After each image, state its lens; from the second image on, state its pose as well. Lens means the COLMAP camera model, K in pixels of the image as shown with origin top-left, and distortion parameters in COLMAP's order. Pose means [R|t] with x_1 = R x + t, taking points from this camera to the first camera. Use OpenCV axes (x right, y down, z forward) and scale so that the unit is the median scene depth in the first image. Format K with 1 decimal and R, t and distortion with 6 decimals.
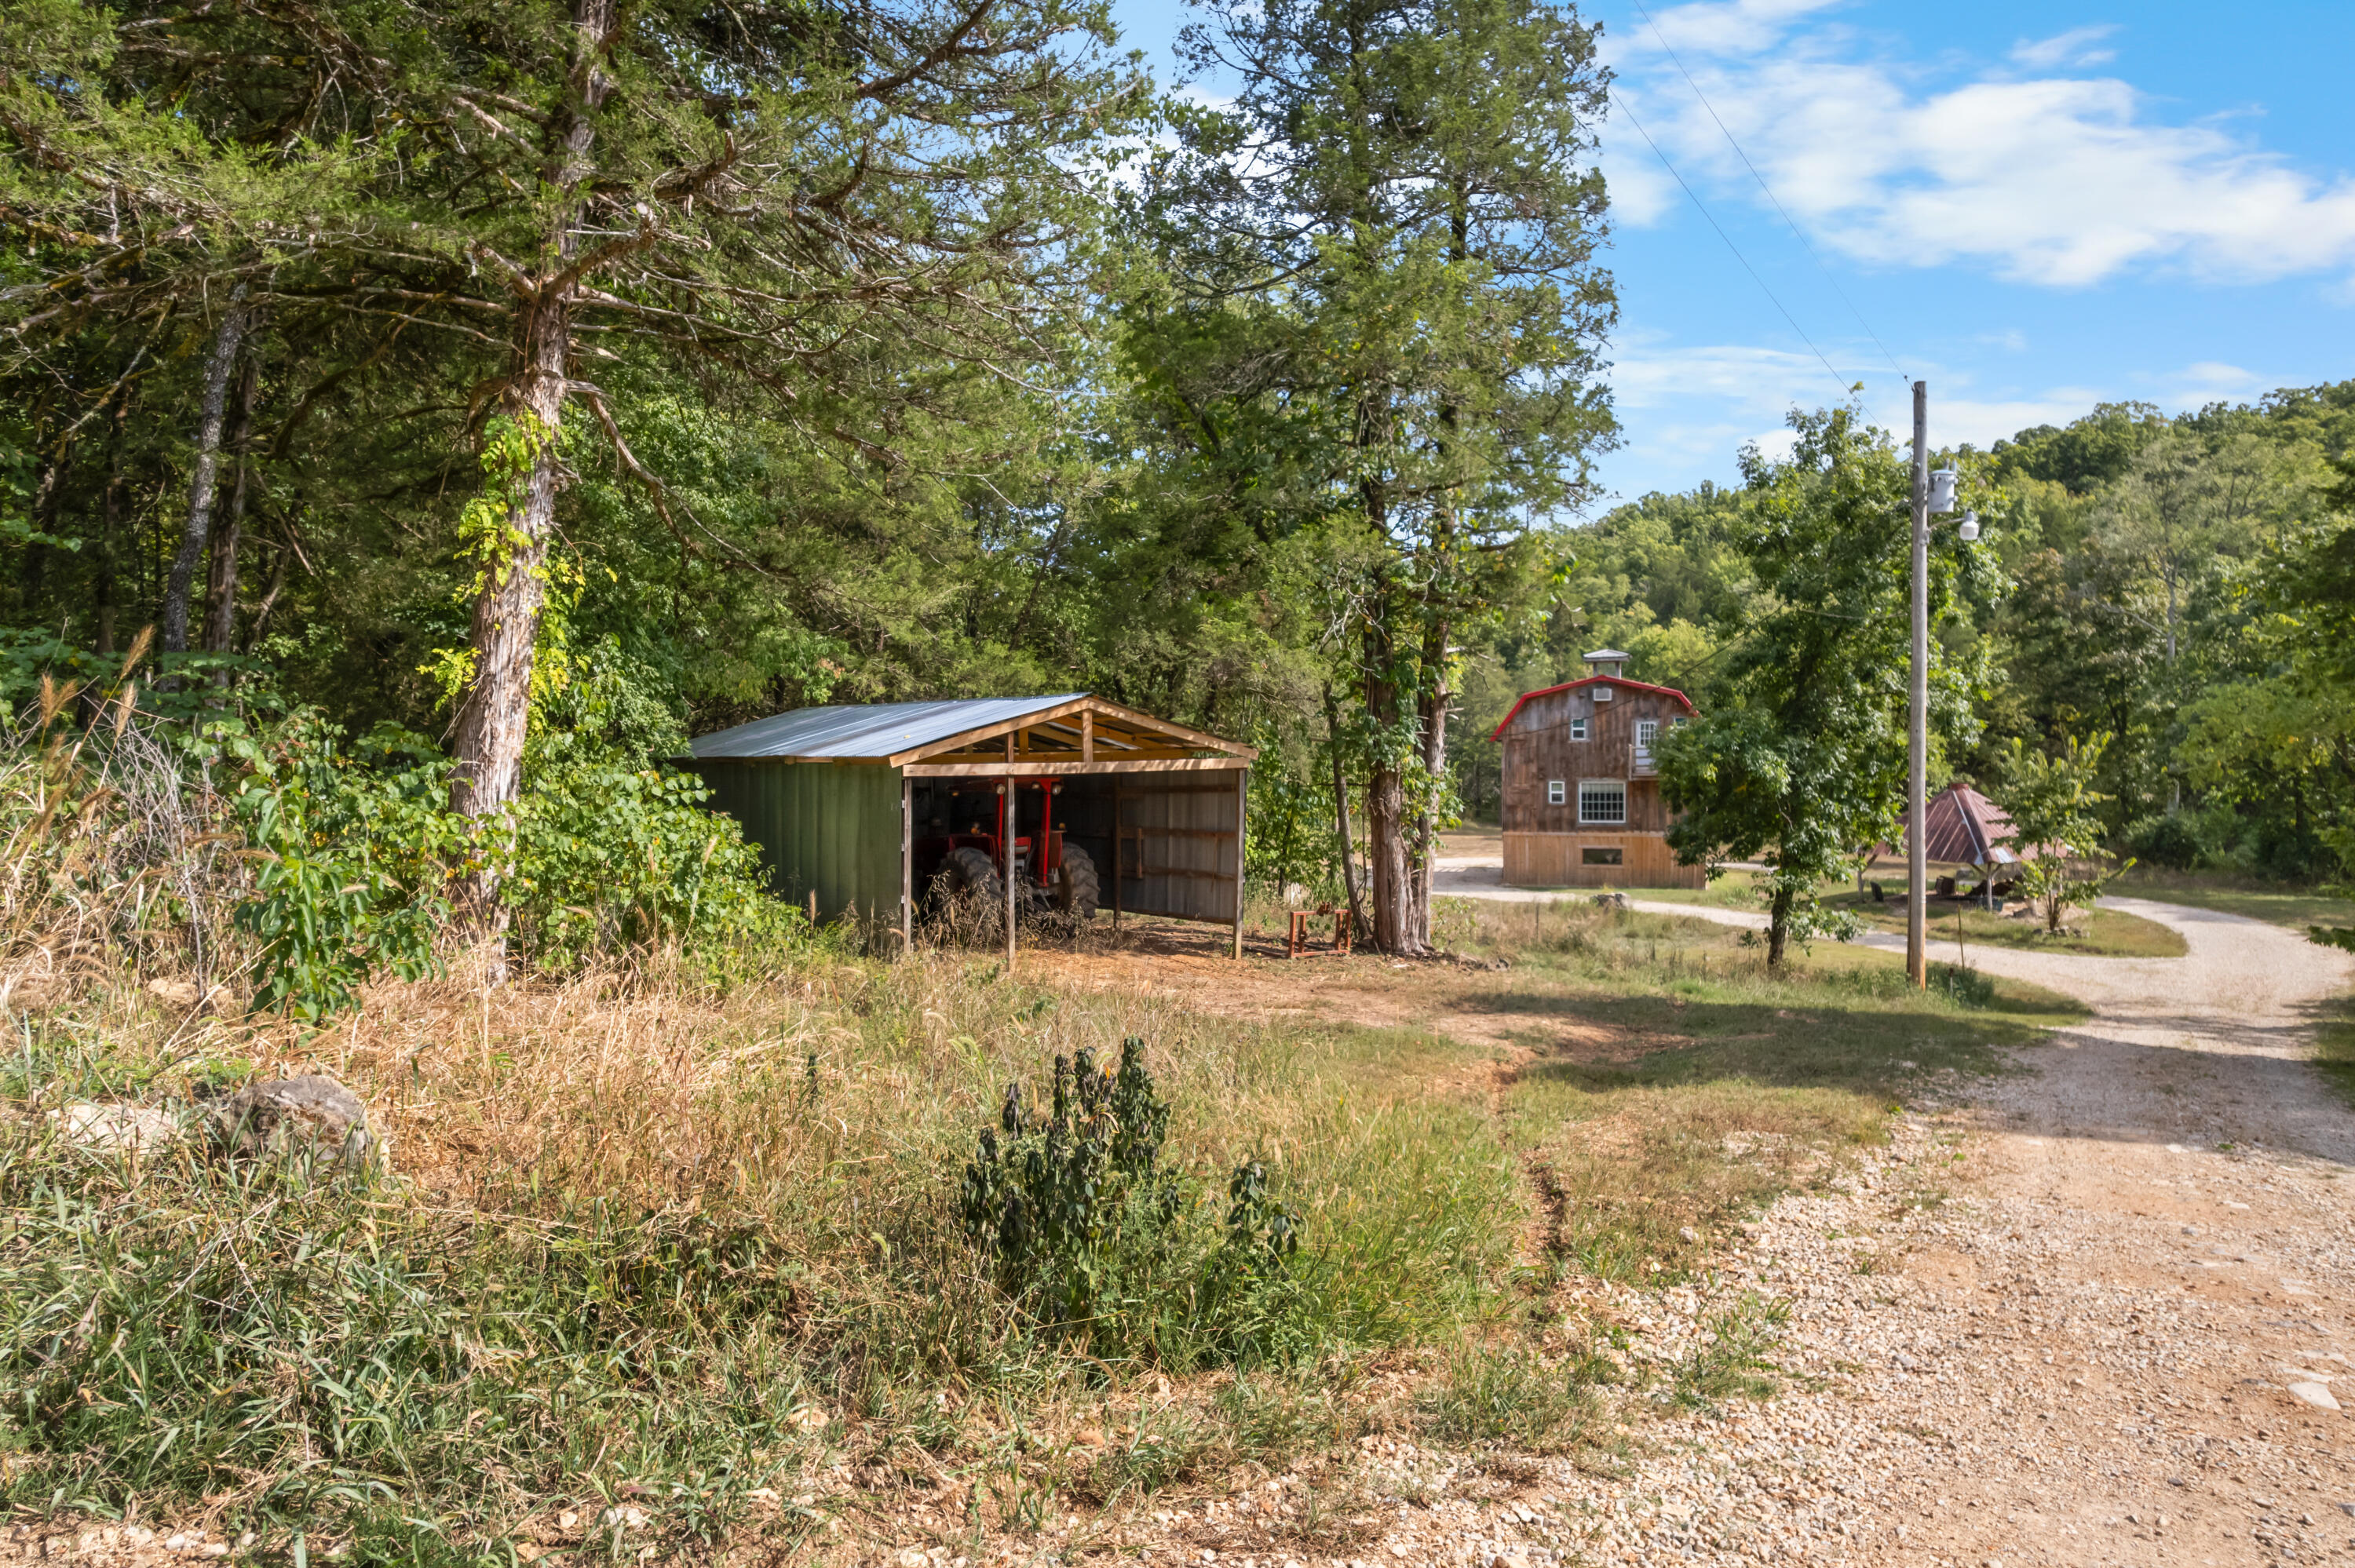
lens RADIAL K [[1526.1, 0, 1180.8], [0, 1526.1, 773.9], [0, 0, 1]] dist [-0.069064, 0.054186]
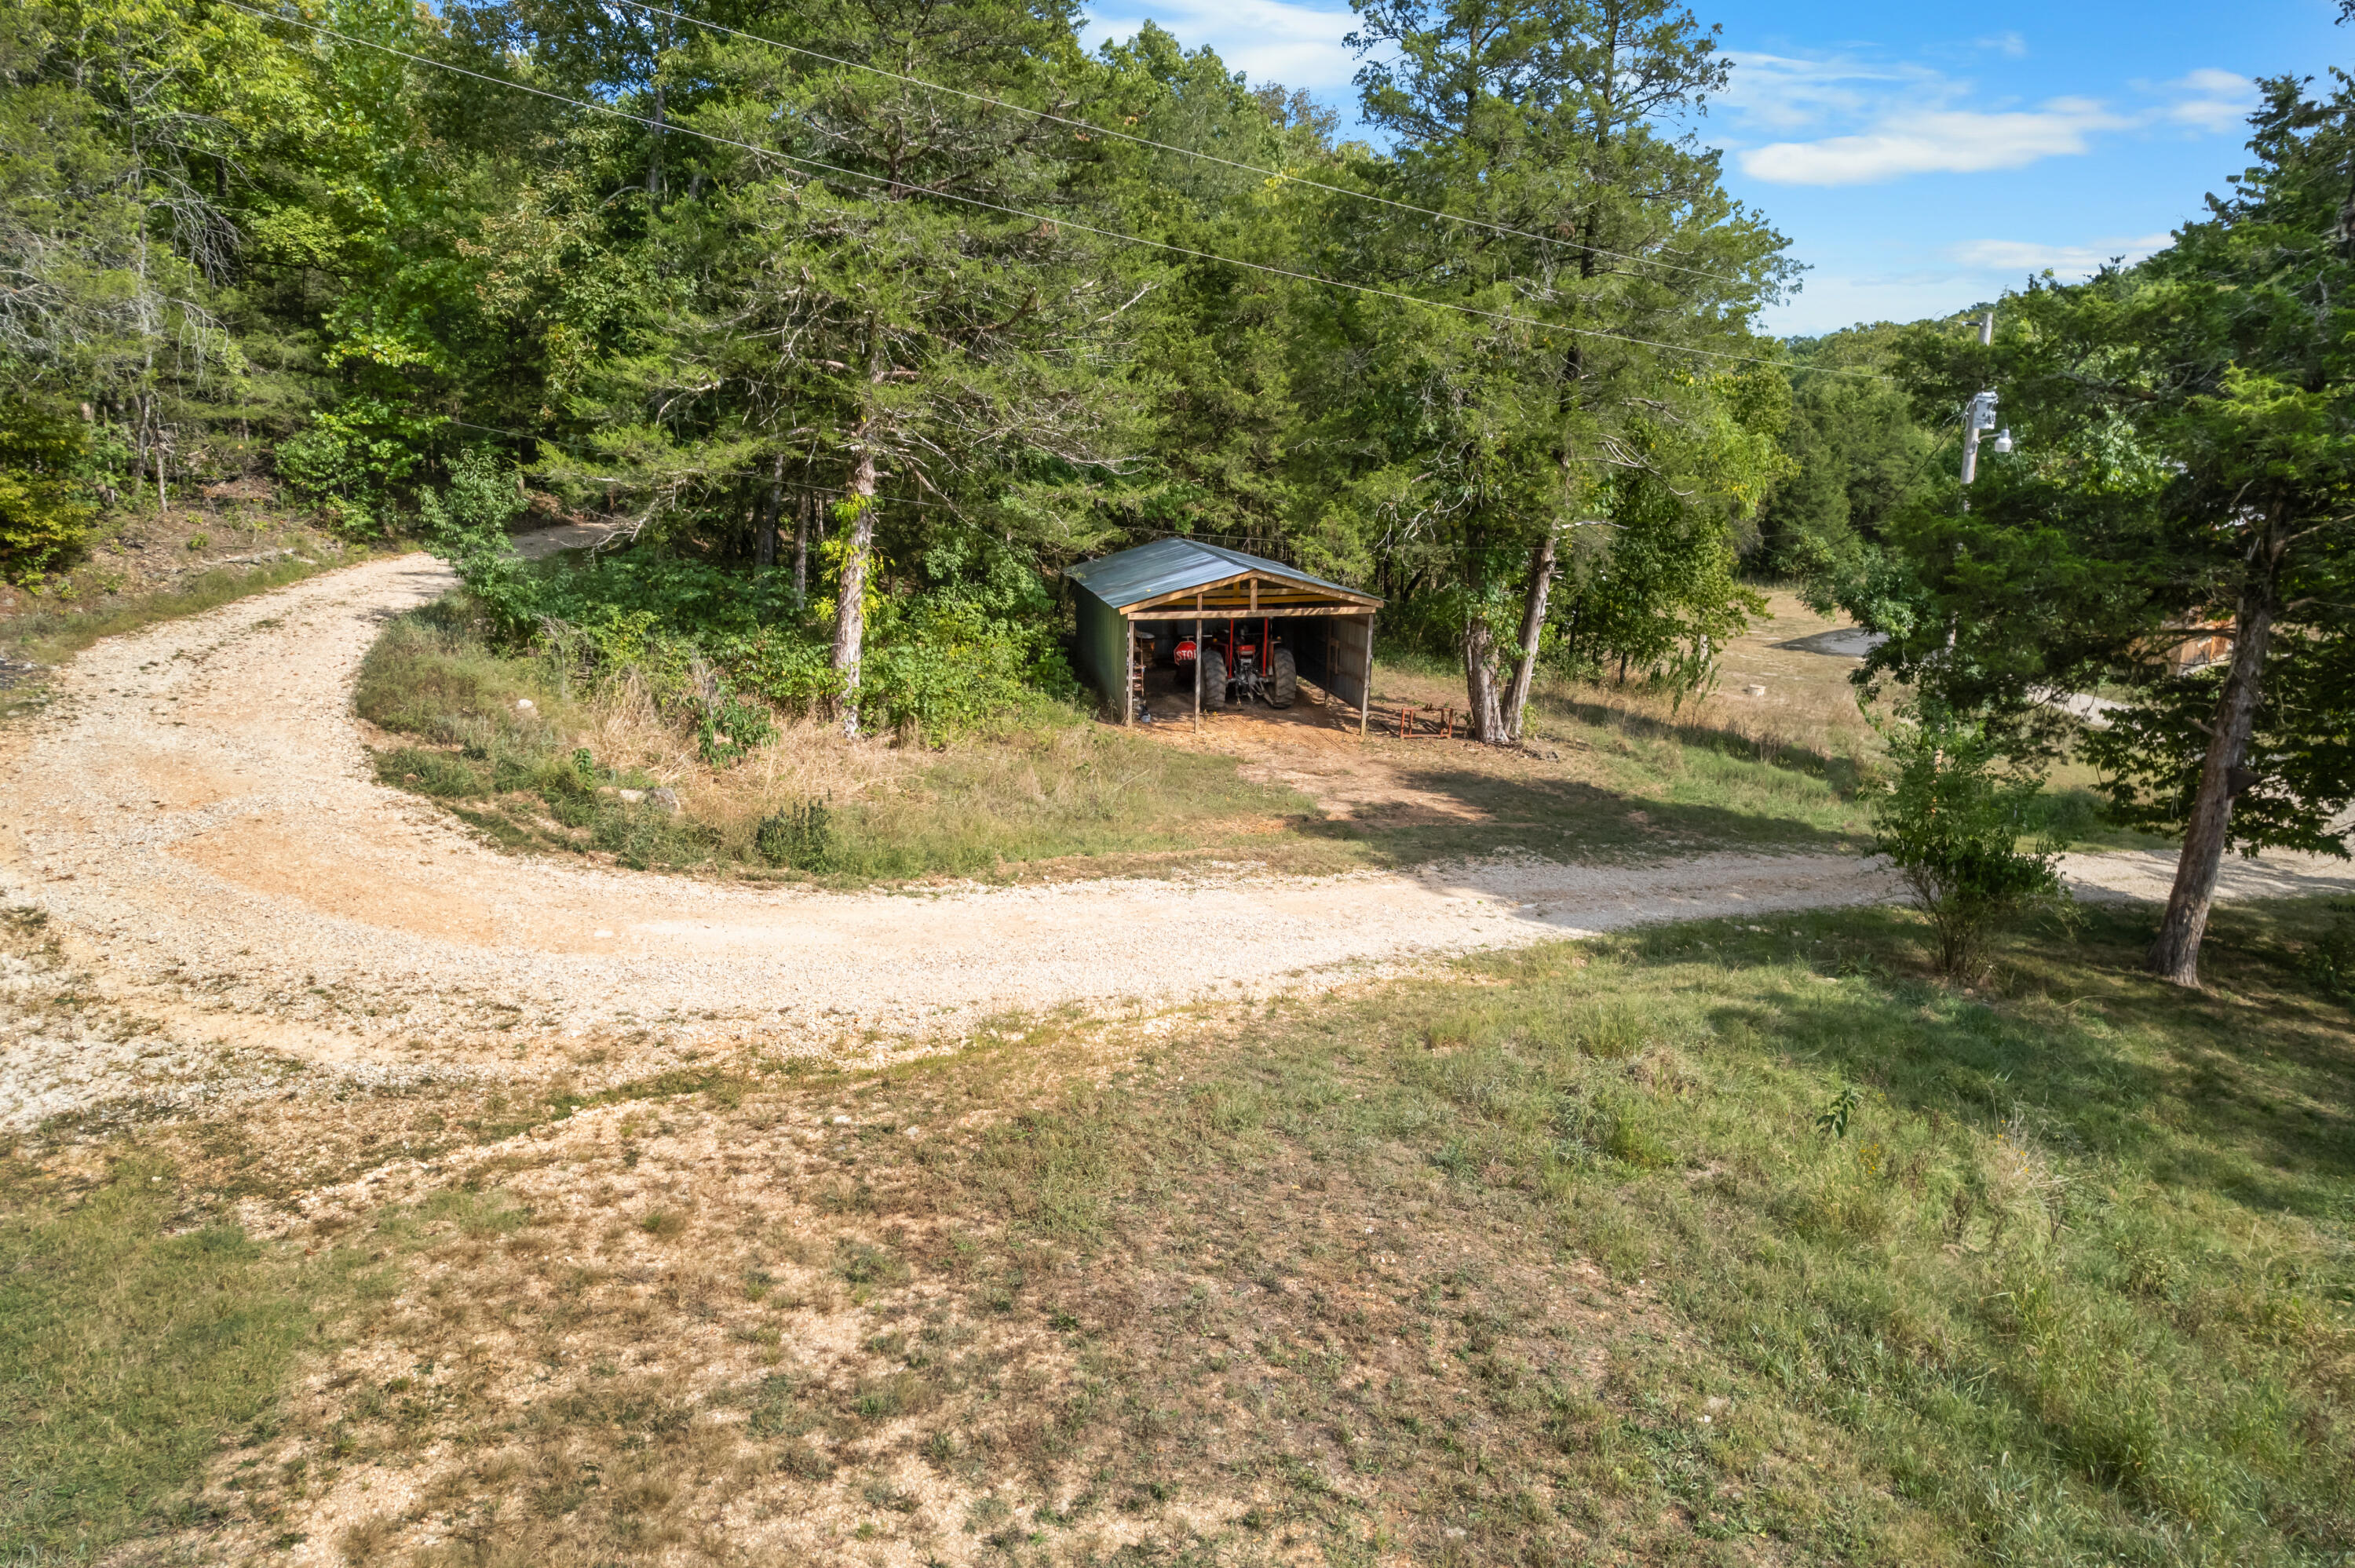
lens RADIAL K [[1526.1, 0, 1179.7], [0, 1526.1, 788.8], [0, 0, 1]] dist [-0.069064, 0.054186]
pose [[0.895606, 0.113812, -0.430042, 0.556520], [-0.018779, 0.975529, 0.219068, -0.166814], [0.444451, -0.188123, 0.875827, -0.469899]]
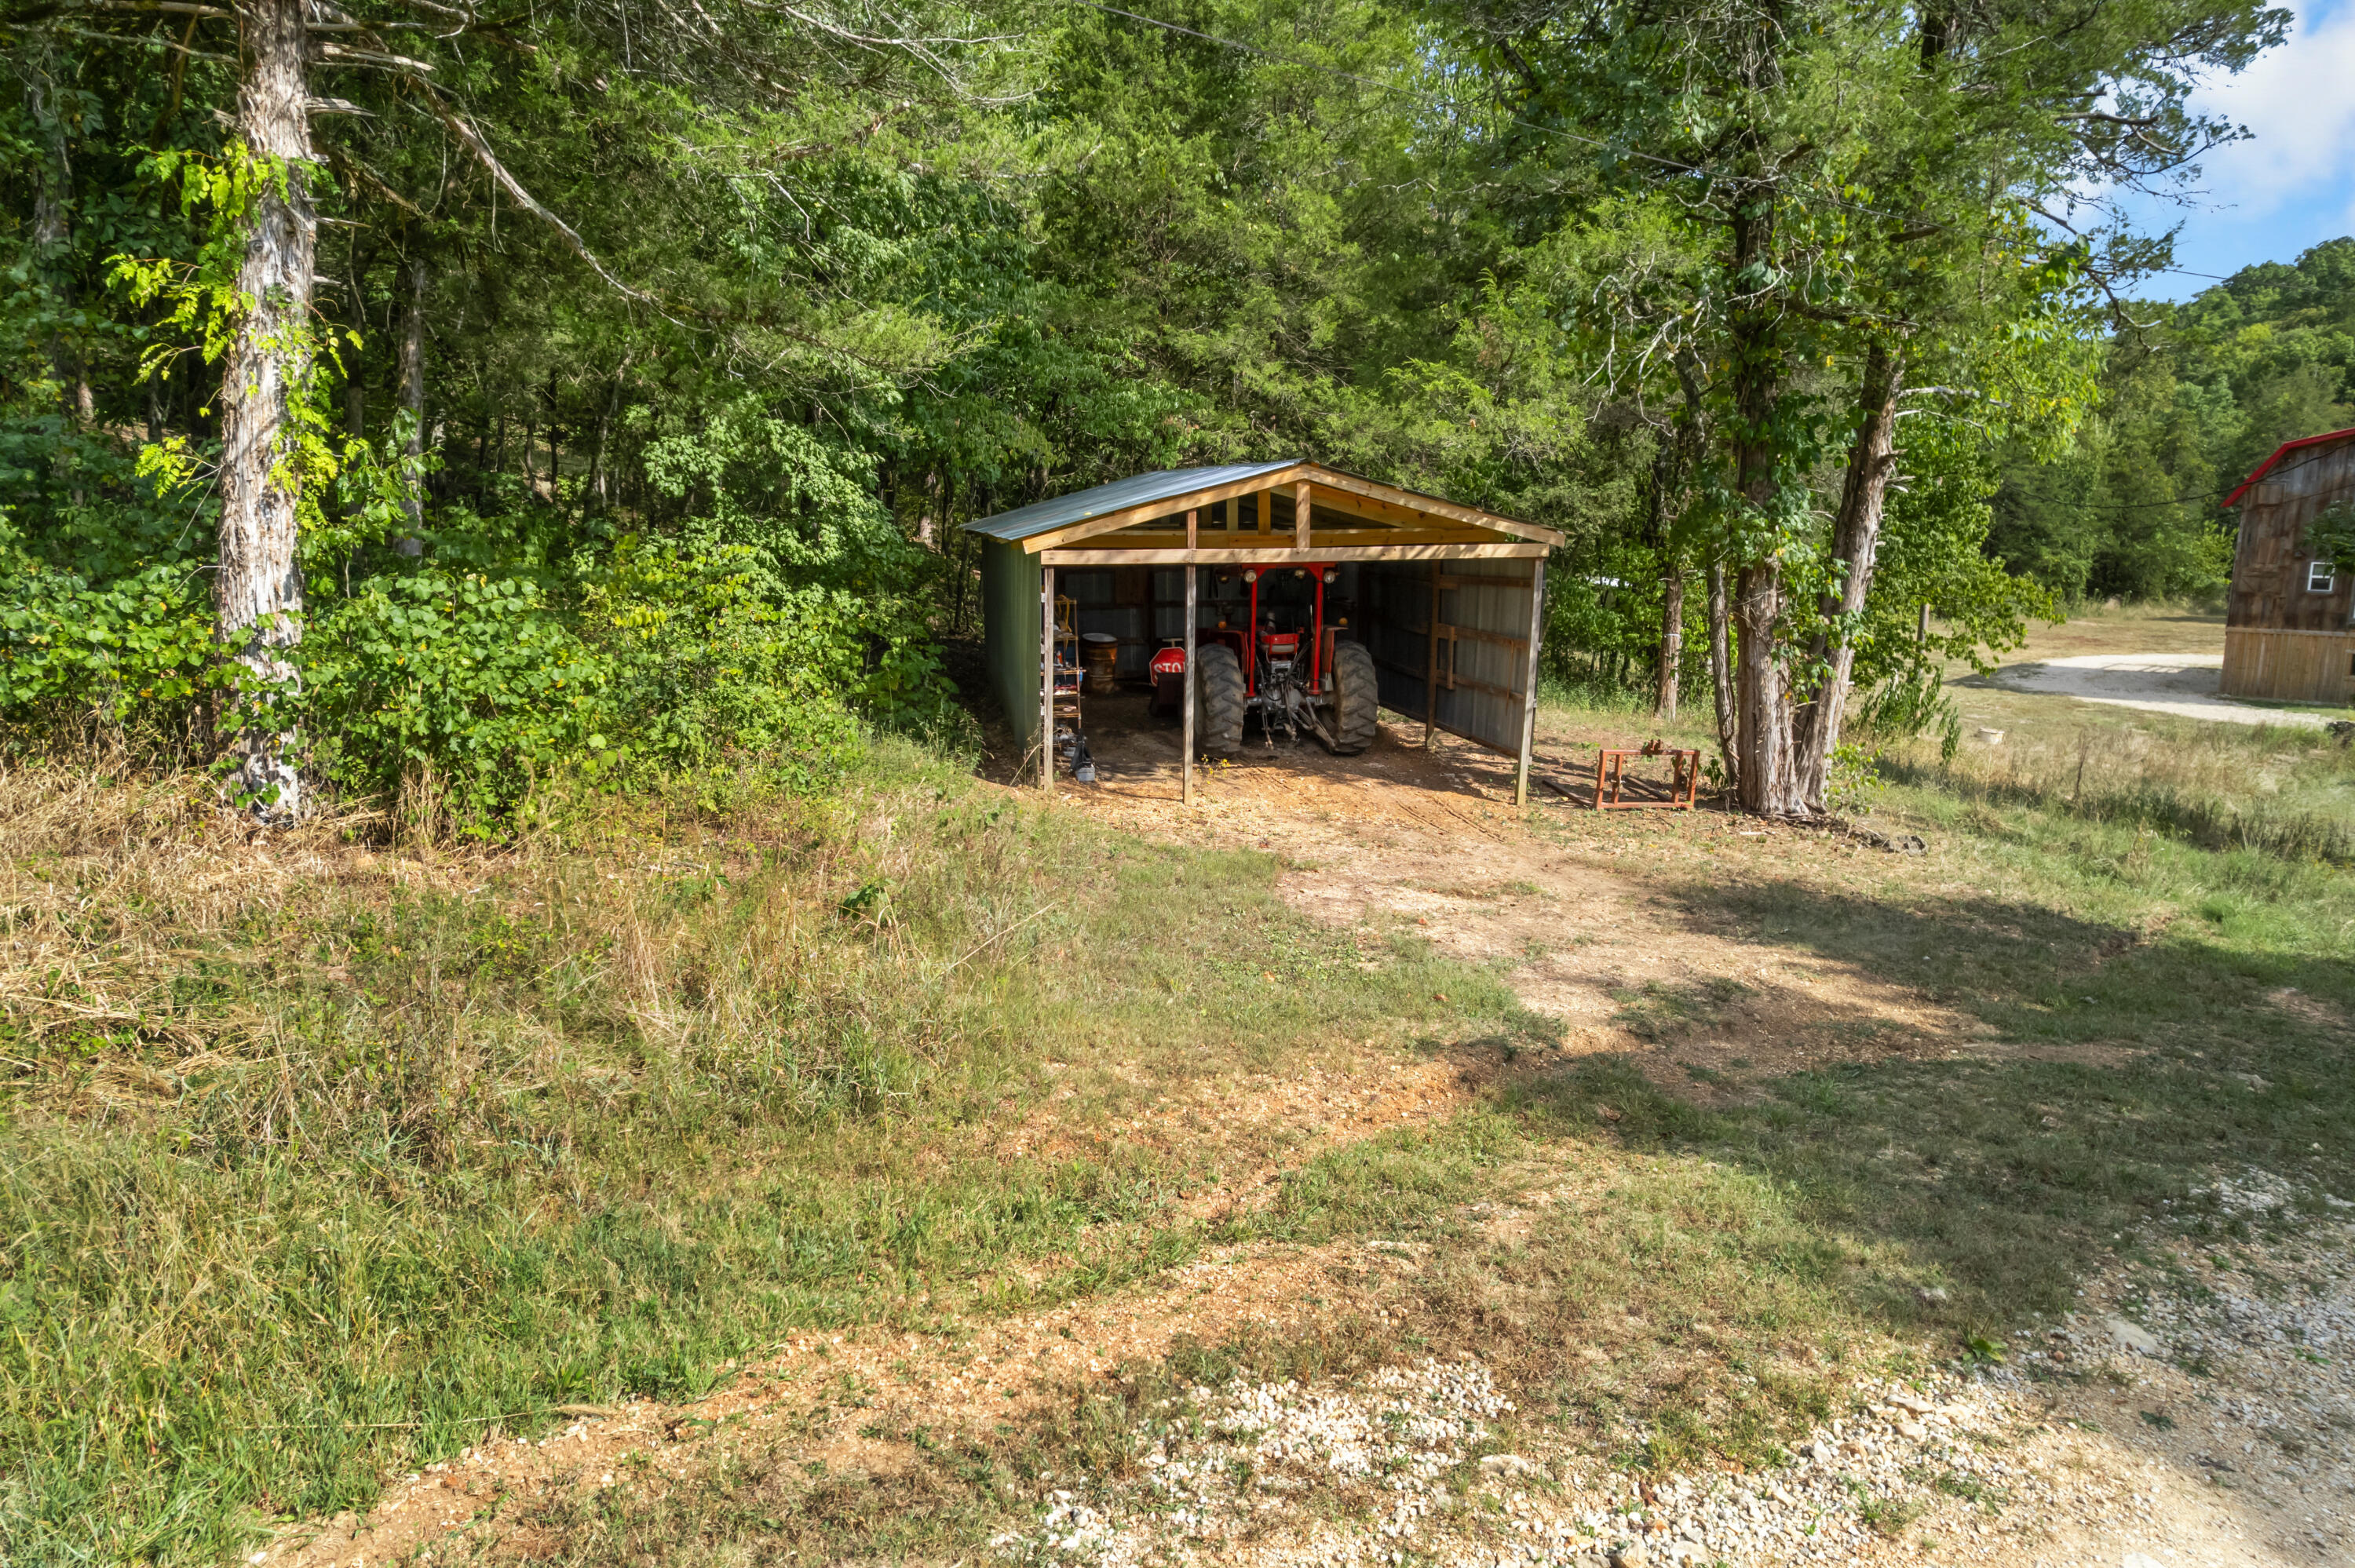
lens RADIAL K [[1526.1, 0, 1155.0], [0, 1526.1, 787.0], [0, 0, 1]] dist [-0.069064, 0.054186]
pose [[0.890390, 0.089991, -0.446214, 0.219825], [-0.012190, 0.984625, 0.174253, -0.020935], [0.455035, -0.149714, 0.877798, 0.239176]]
